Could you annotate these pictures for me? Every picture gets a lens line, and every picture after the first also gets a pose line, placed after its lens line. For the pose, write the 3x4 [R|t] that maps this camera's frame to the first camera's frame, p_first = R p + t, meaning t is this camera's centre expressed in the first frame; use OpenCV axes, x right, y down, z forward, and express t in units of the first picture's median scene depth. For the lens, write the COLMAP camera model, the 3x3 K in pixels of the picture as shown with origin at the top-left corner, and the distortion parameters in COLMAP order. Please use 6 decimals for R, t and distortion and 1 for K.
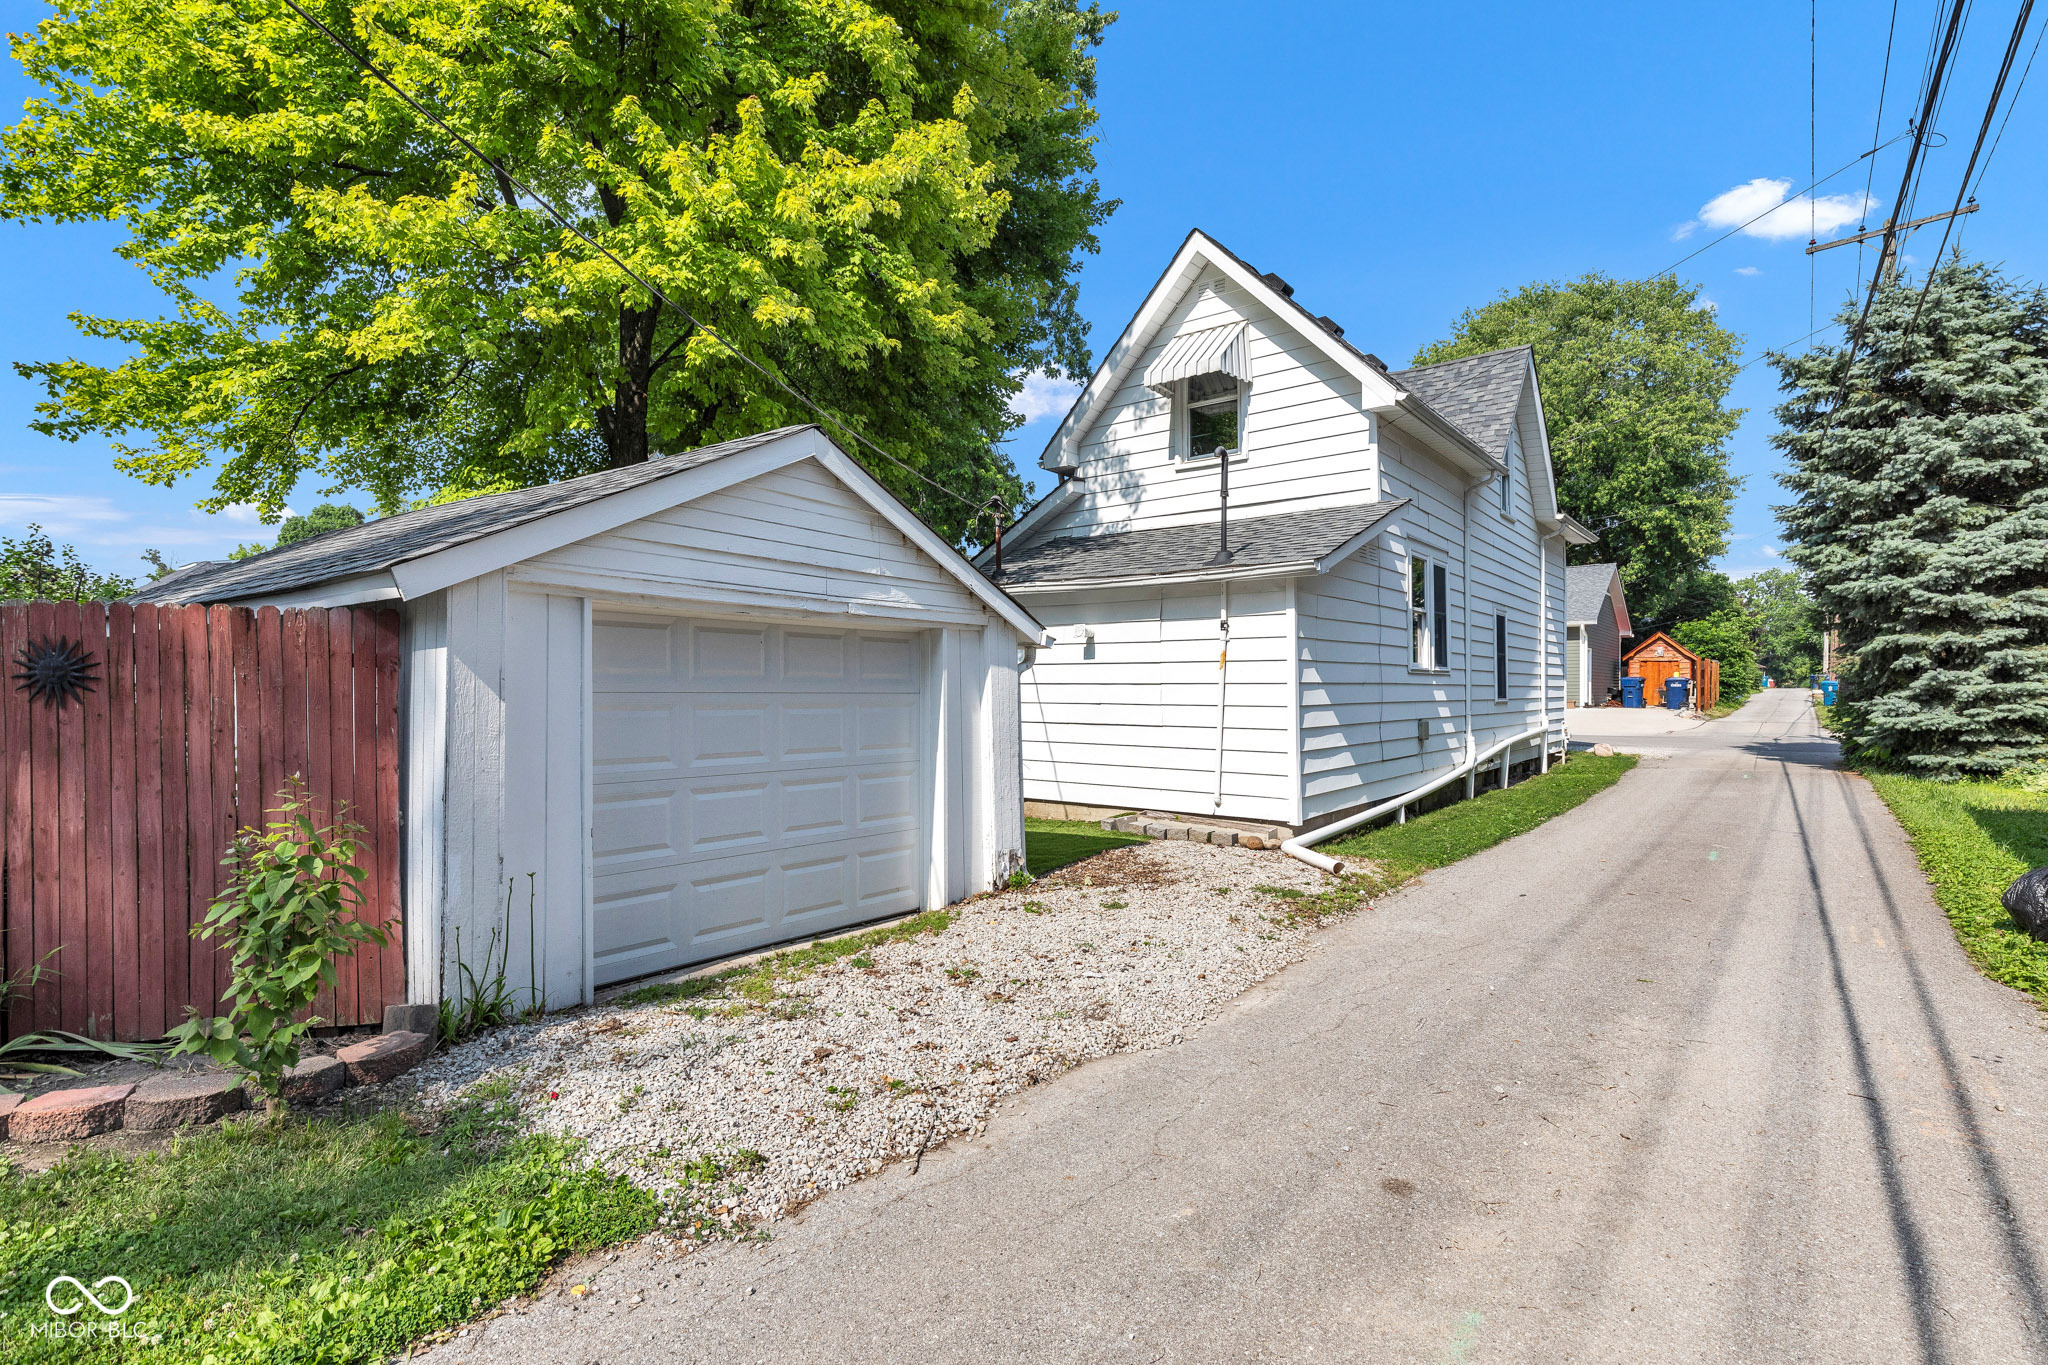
lens RADIAL K [[987.0, 0, 1024.0], [0, 987.0, 682.5], [0, 0, 1]] dist [-0.000069, 0.000004]
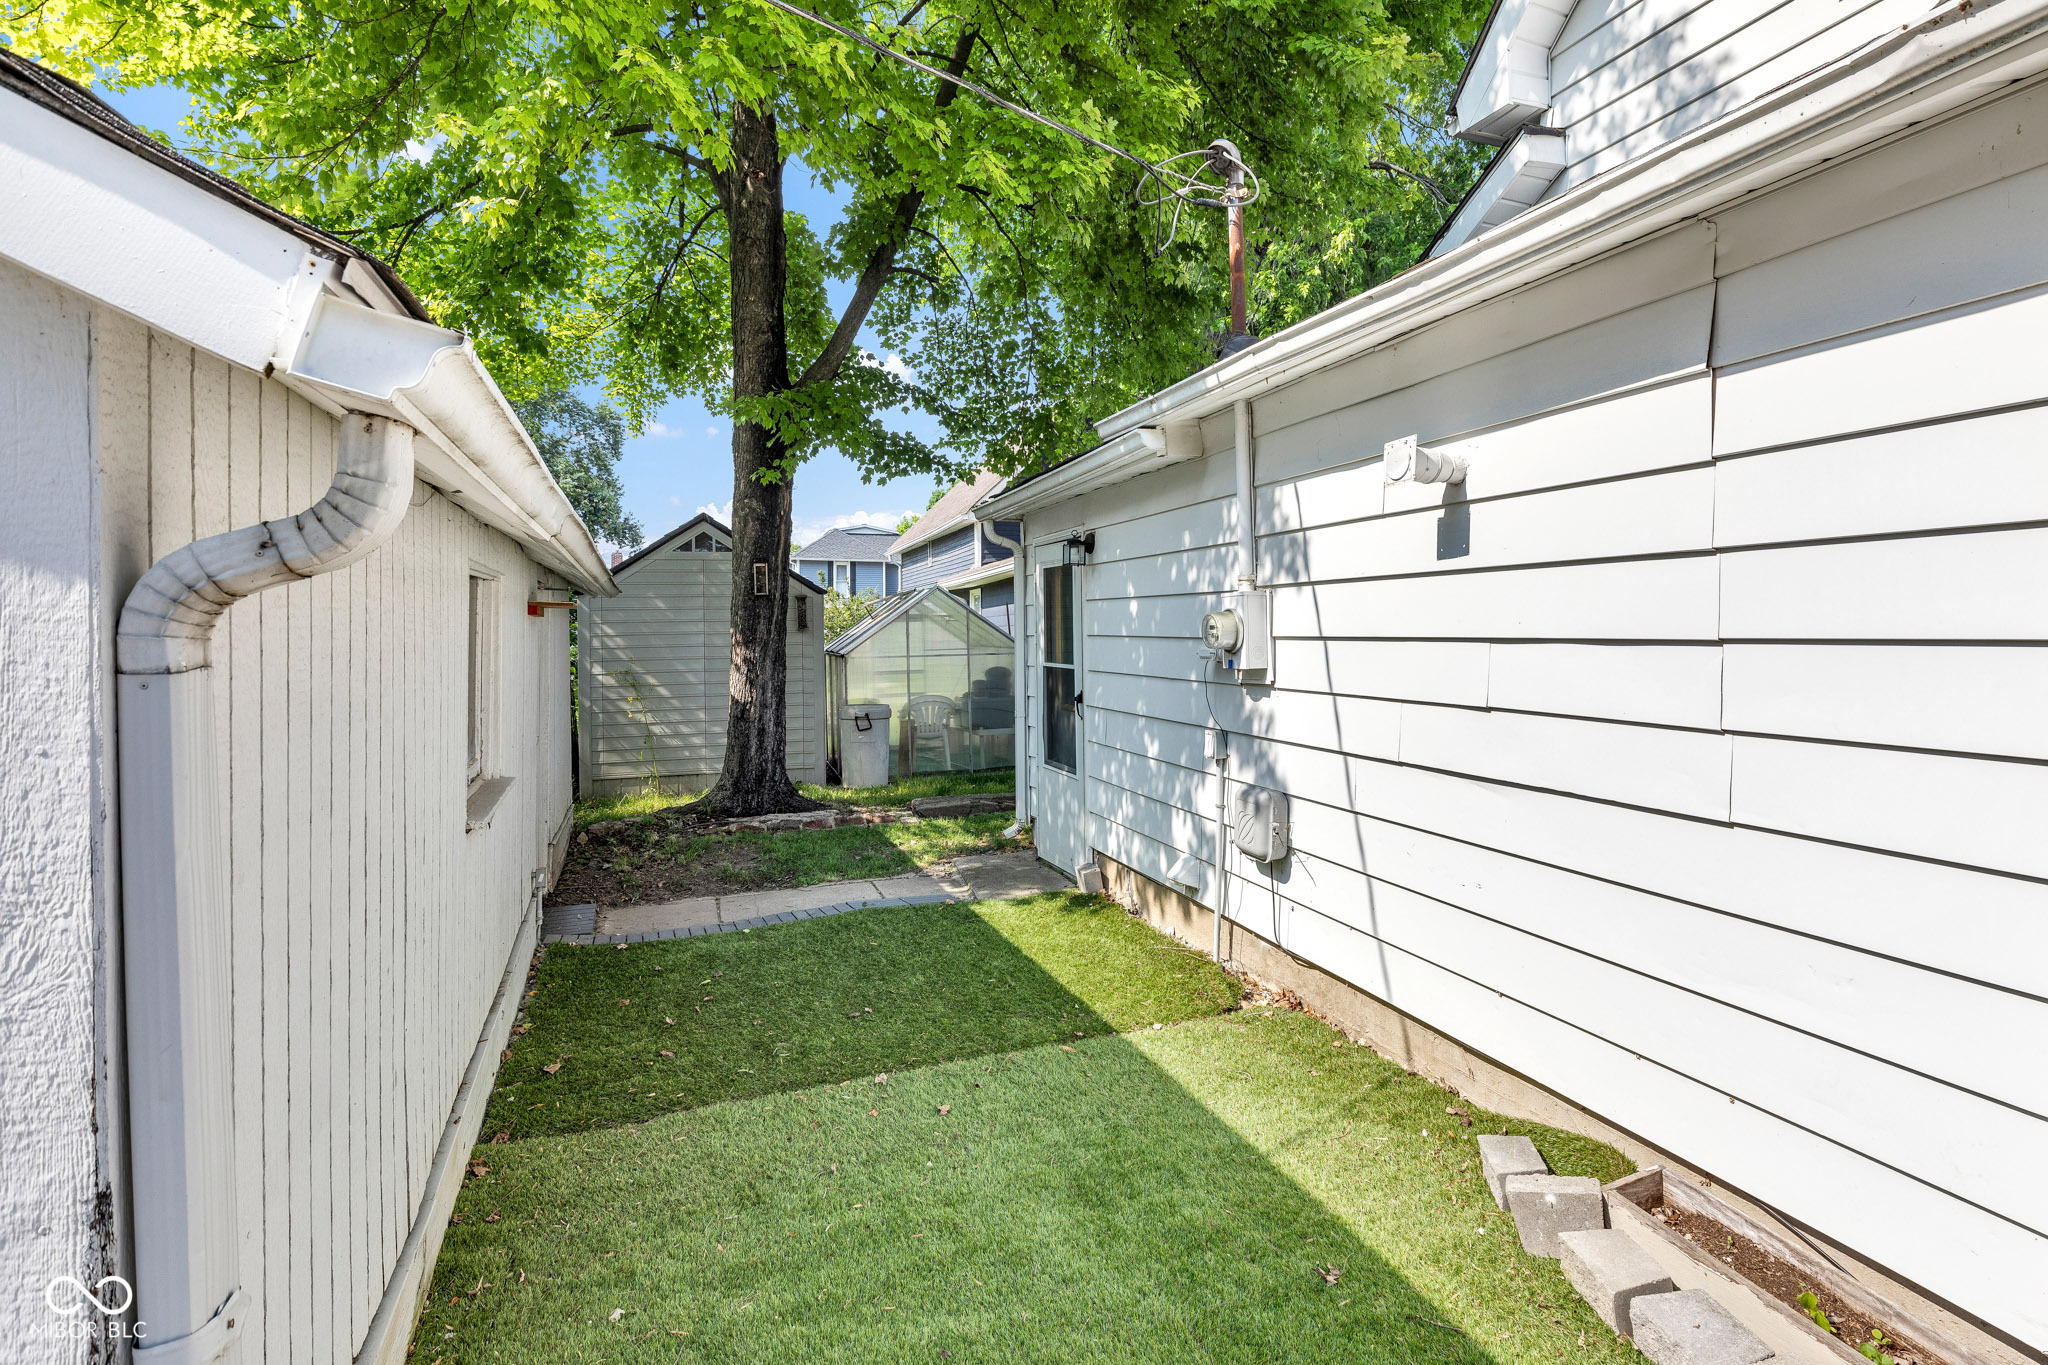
lens RADIAL K [[1011.8, 0, 1054.4], [0, 1011.8, 612.9], [0, 0, 1]] dist [0.001155, 0.000150]
pose [[0.851329, -0.014790, -0.524424, 0.189937], [0.007727, 0.999848, -0.015655, -0.004649], [0.524576, 0.009275, 0.851313, 1.041287]]
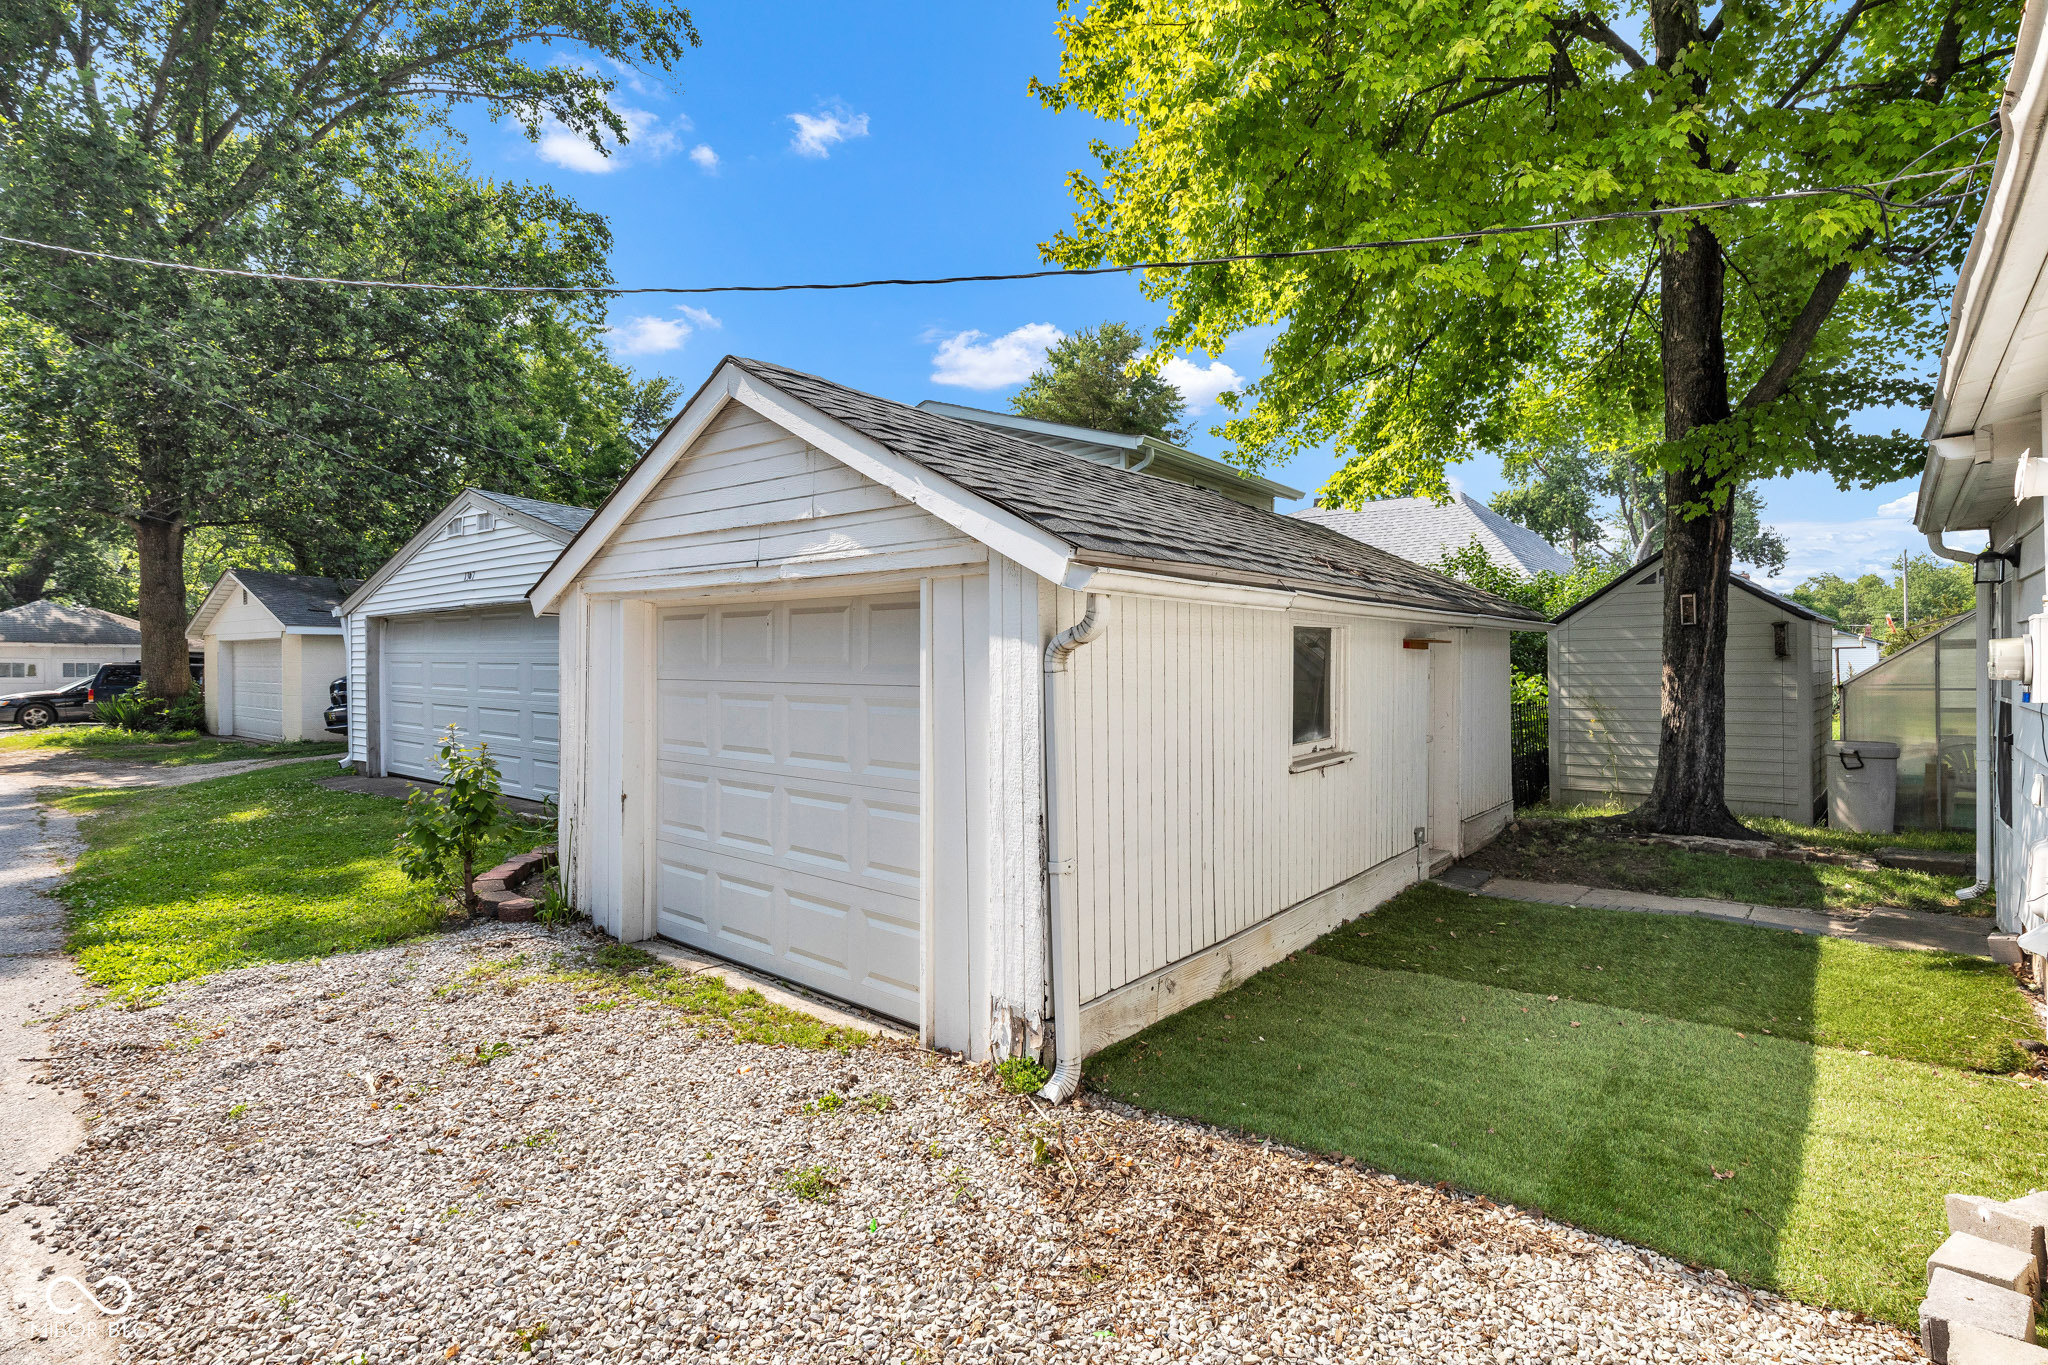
lens RADIAL K [[987.0, 0, 1024.0], [0, 987.0, 682.5], [0, 0, 1]] dist [-0.000069, 0.000004]
pose [[-0.036443, 0.018379, -0.999167, 0.521827], [0.006208, 0.999816, 0.018165, -0.003323], [0.999316, -0.005541, -0.036551, 1.106717]]
